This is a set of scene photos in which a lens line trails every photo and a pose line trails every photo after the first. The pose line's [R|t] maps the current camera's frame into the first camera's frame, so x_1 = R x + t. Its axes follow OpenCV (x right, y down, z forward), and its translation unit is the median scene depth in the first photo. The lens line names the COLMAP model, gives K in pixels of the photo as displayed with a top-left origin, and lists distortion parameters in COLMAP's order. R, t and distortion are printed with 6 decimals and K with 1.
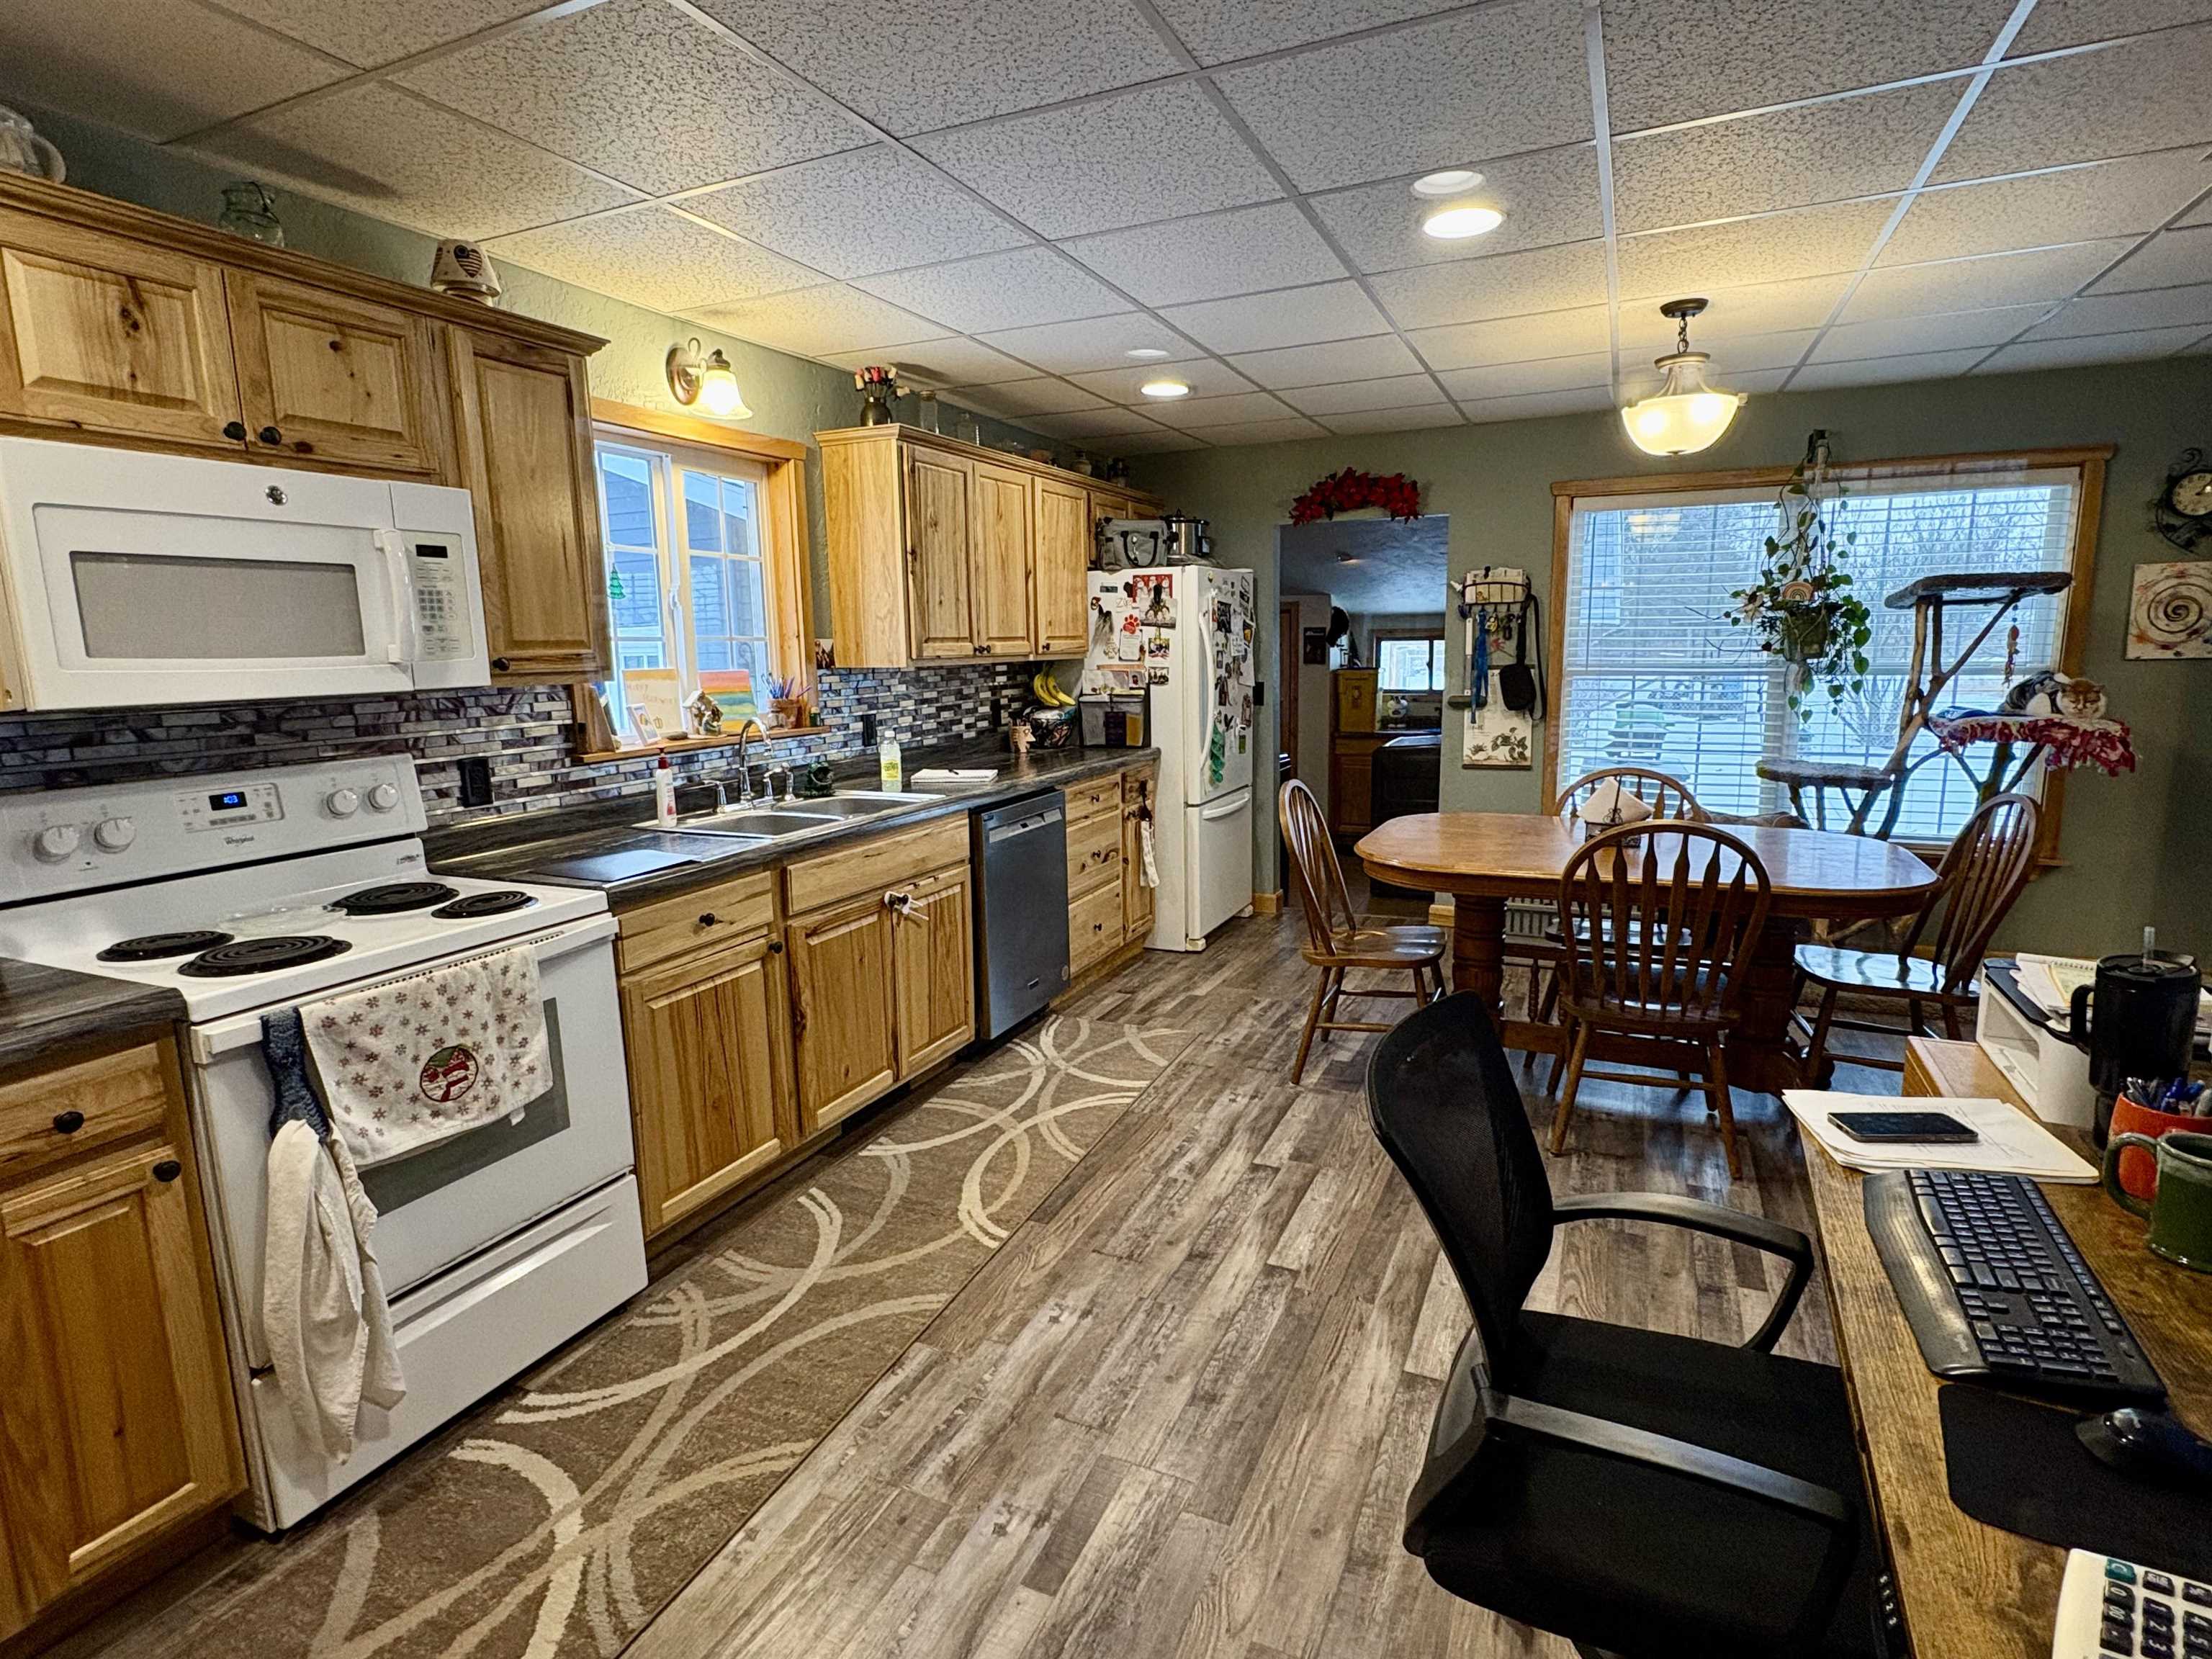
lens RADIAL K [[1129.4, 0, 1116.5], [0, 1129.4, 836.4], [0, 0, 1]] dist [-0.001881, 0.000920]
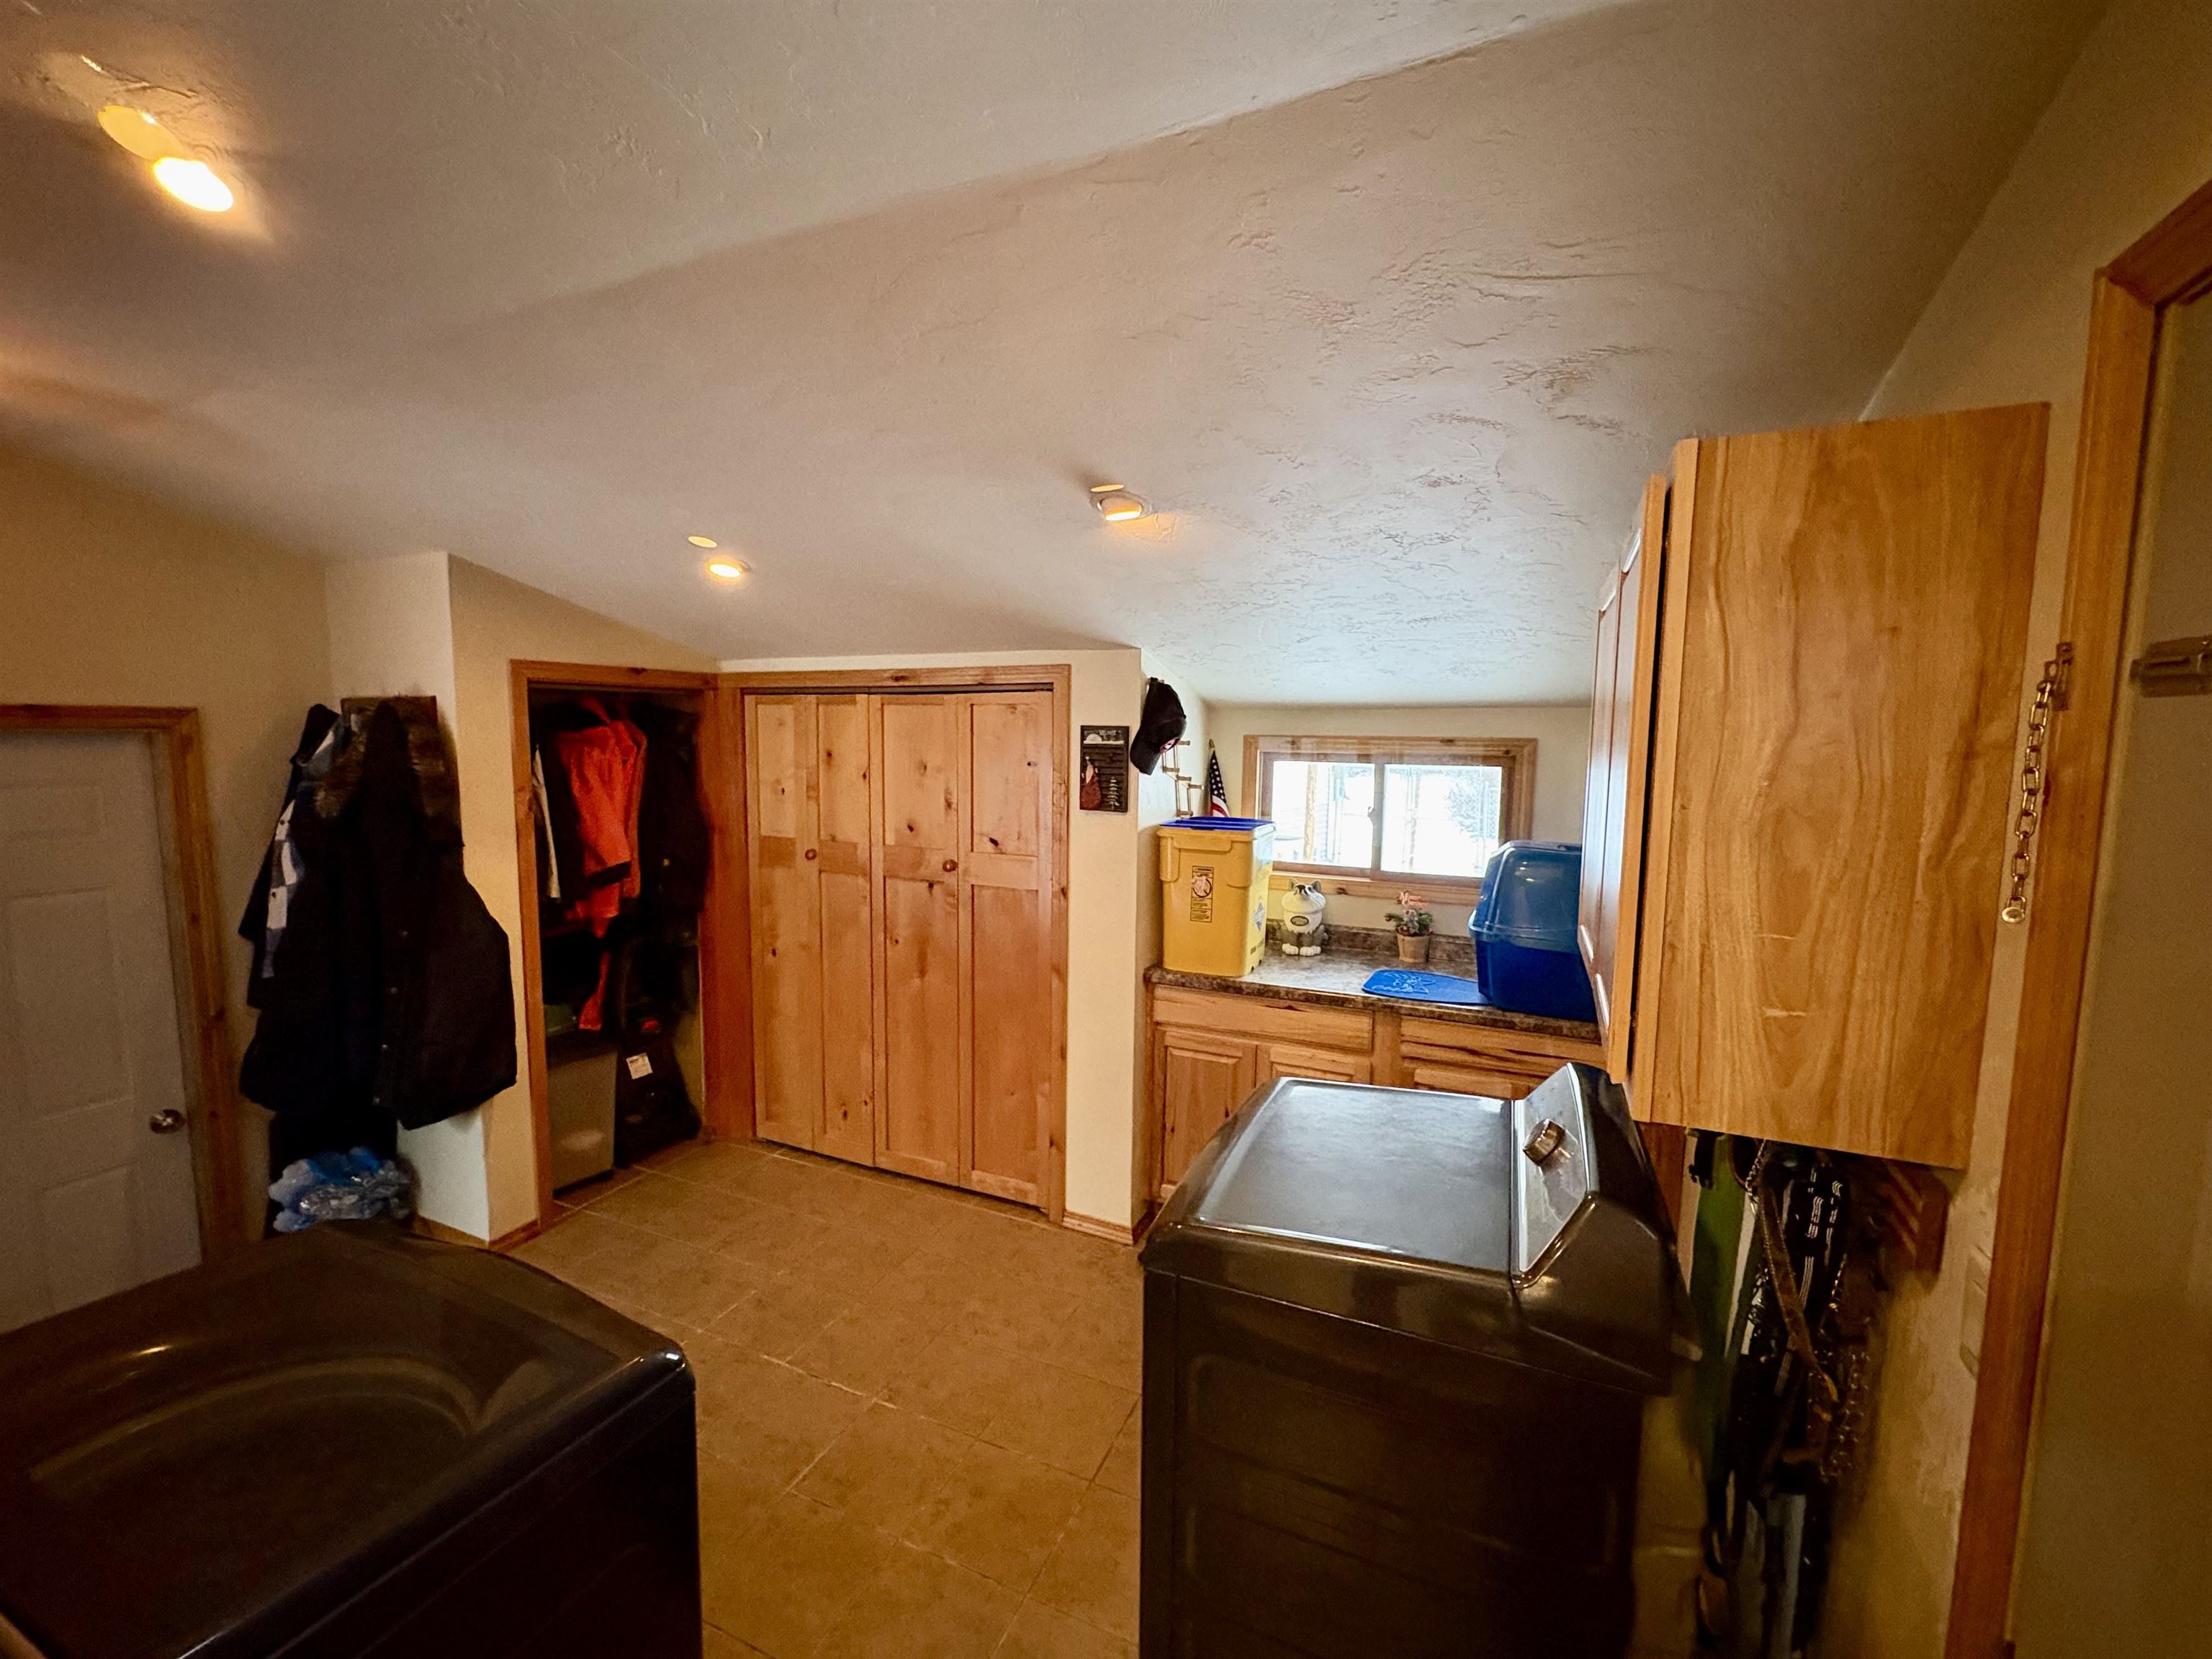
lens RADIAL K [[885.9, 0, 1103.9], [0, 885.9, 825.3], [0, 0, 1]] dist [-0.009606, 0.000052]
pose [[0.999448, 0.033149, 0.002026, 0.168693], [-0.032938, 0.997194, -0.067229, -0.121299], [-0.004248, 0.067125, 0.997736, 0.649363]]
